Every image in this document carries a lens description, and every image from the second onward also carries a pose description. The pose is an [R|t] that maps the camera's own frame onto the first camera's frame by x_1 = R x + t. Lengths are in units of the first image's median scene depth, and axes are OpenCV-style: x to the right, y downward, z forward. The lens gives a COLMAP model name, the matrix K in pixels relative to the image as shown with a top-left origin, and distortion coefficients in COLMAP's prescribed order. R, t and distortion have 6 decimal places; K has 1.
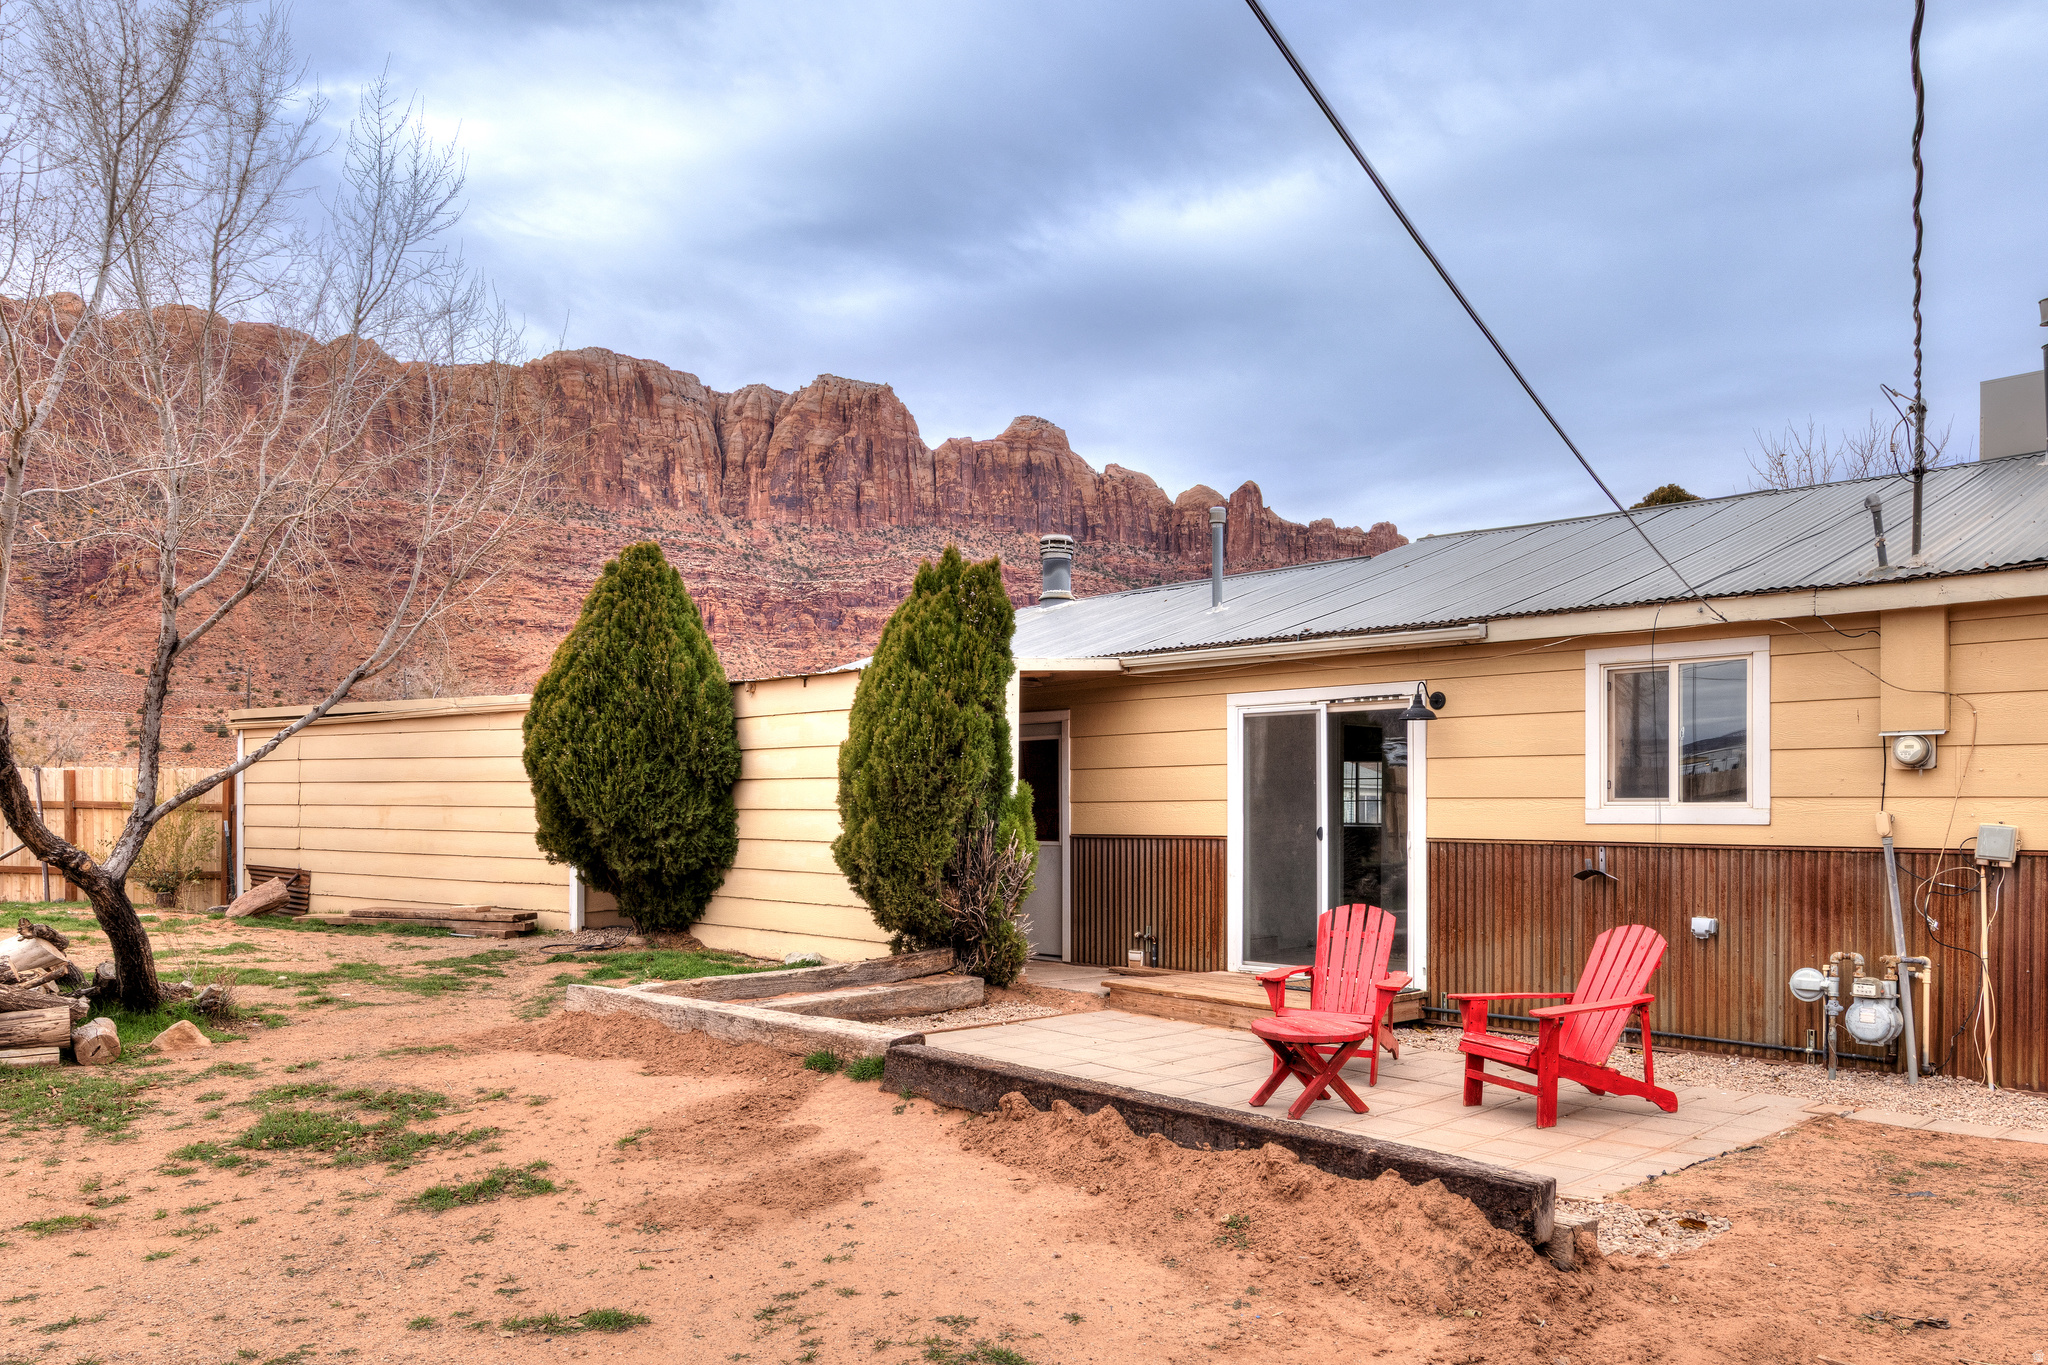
lens RADIAL K [[1454.8, 0, 1040.6], [0, 1454.8, 817.5], [0, 0, 1]] dist [0.004181, 0.002273]
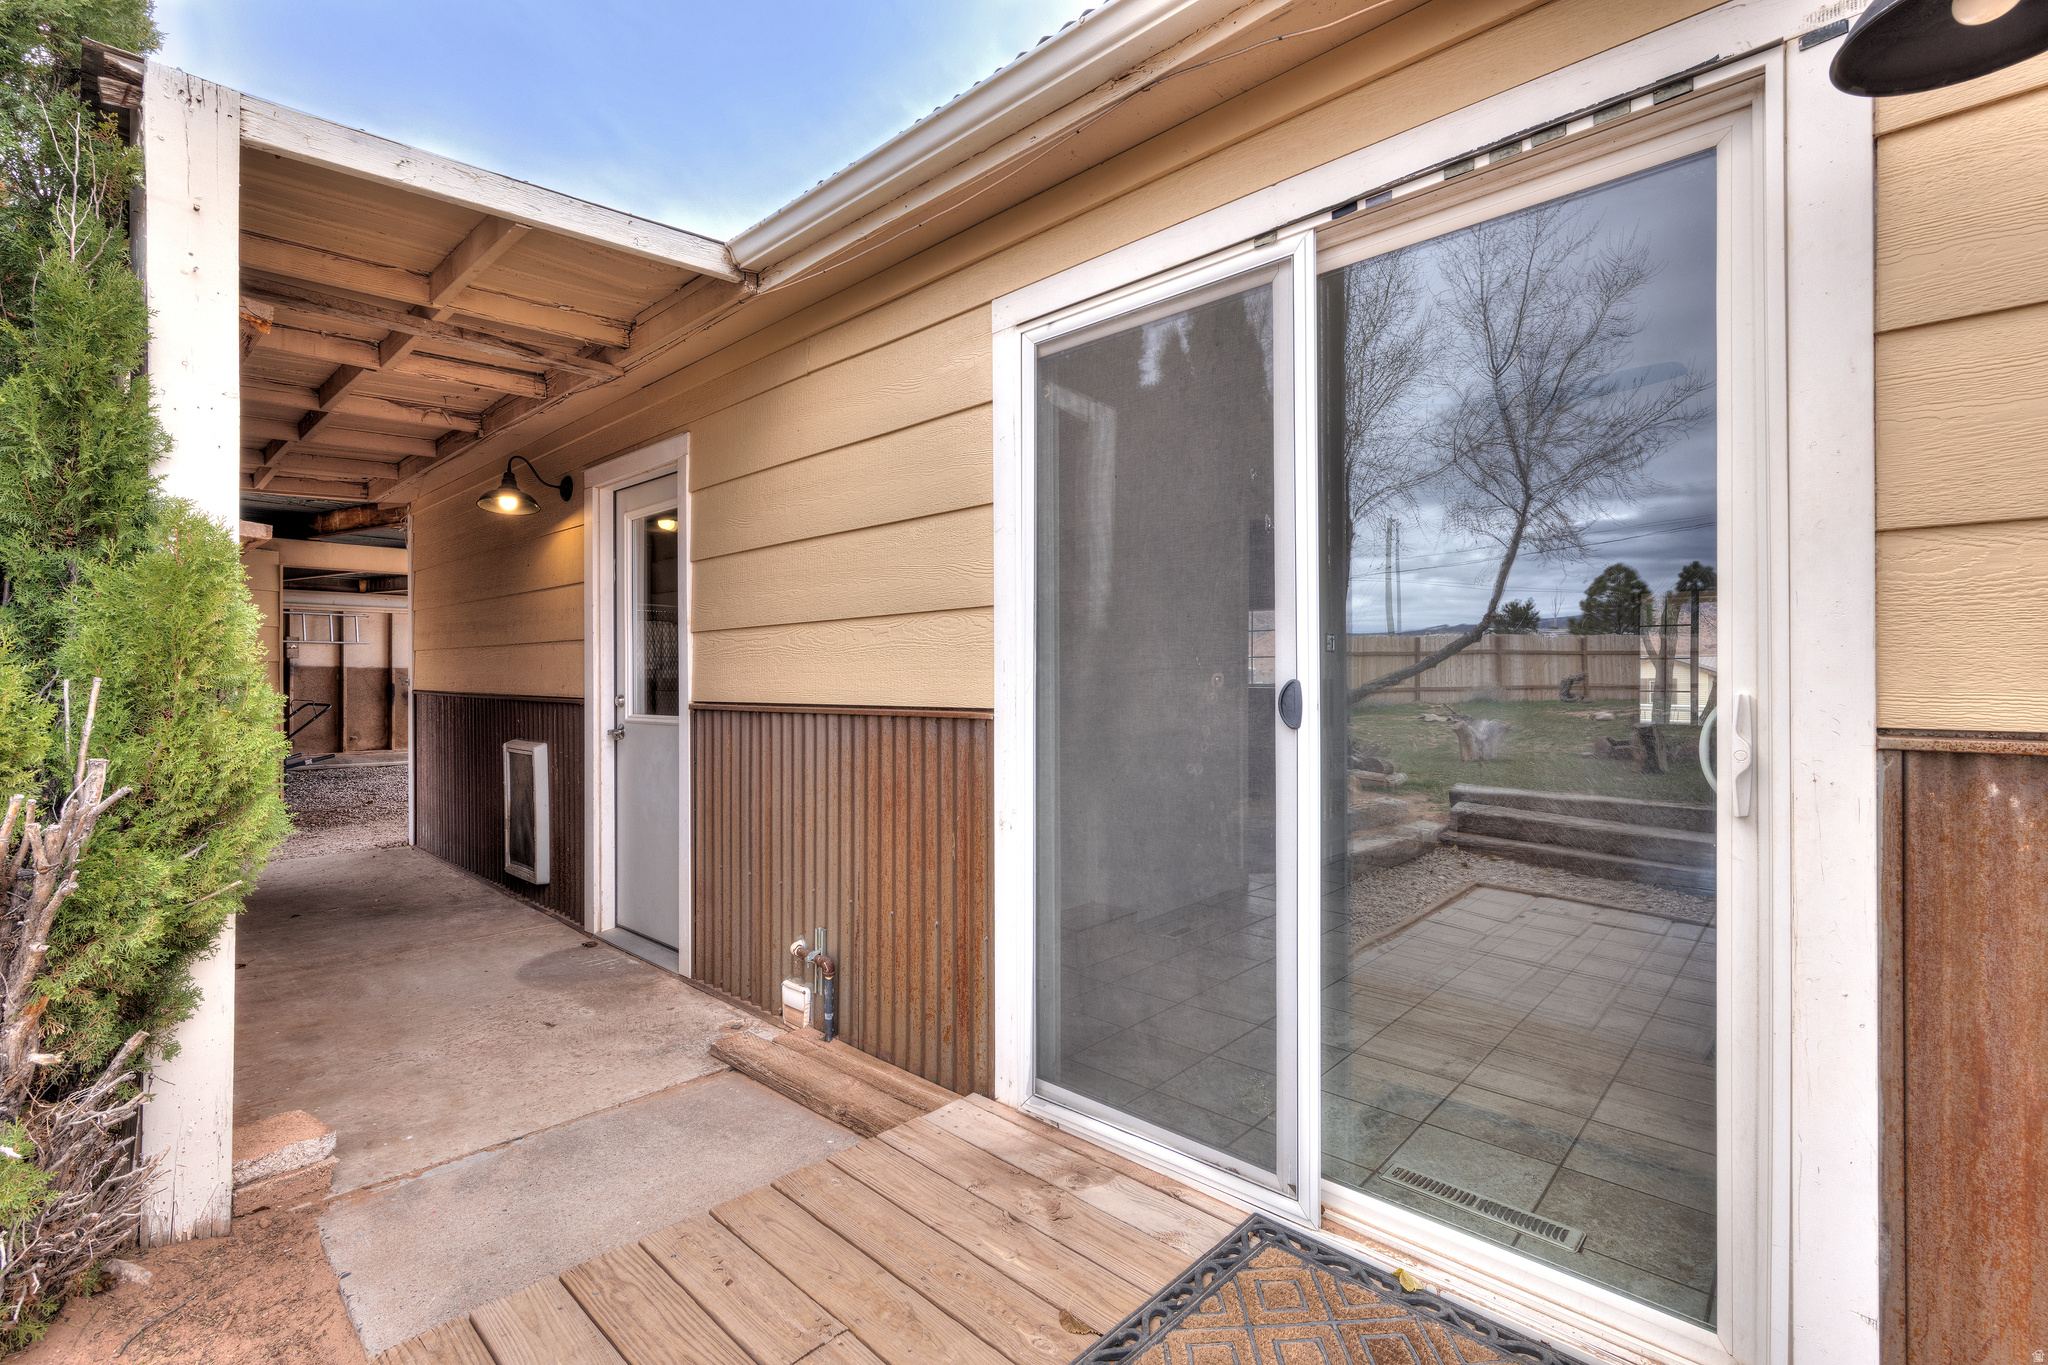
lens RADIAL K [[903.8, 0, 1024.0], [0, 903.8, 682.5], [0, 0, 1]] dist [-0.000029, -0.000095]
pose [[0.999142, -0.000572, 0.041404, 0.149687], [0.000809, 0.999983, -0.005711, 0.008872], [-0.041400, 0.005739, 0.999126, 0.925797]]
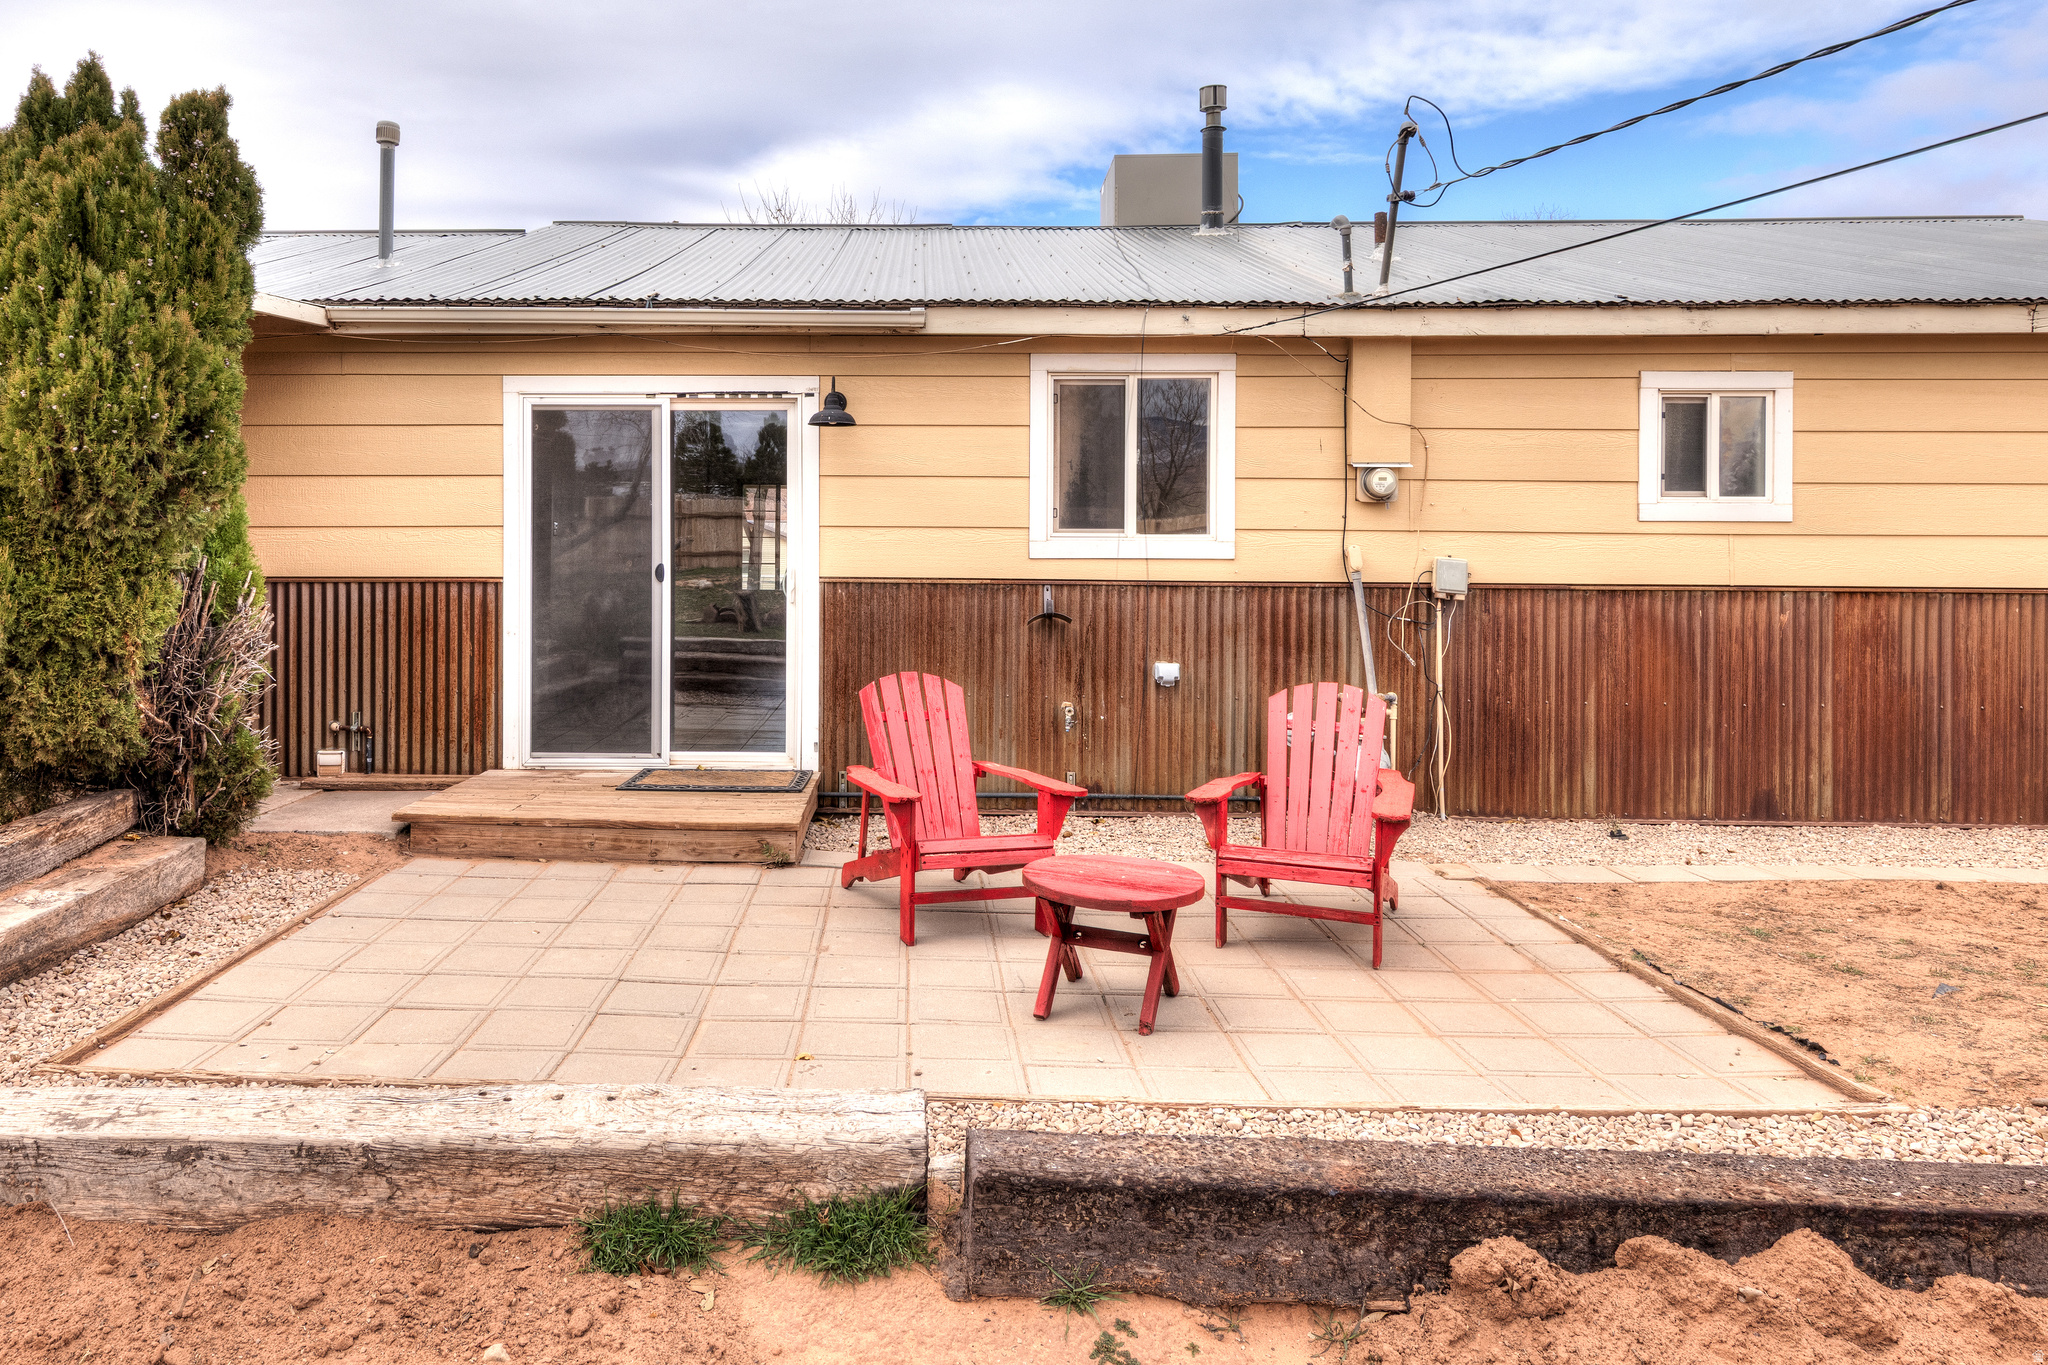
lens RADIAL K [[1342.1, 0, 888.0], [0, 1342.1, 553.2], [0, 0, 1]] dist [0.005191, 0.000154]
pose [[0.723138, -0.000529, 0.690703, -0.219389], [-0.000454, 0.999999, 0.001241, 0.000253], [-0.690703, -0.001211, 0.723137, 0.473925]]
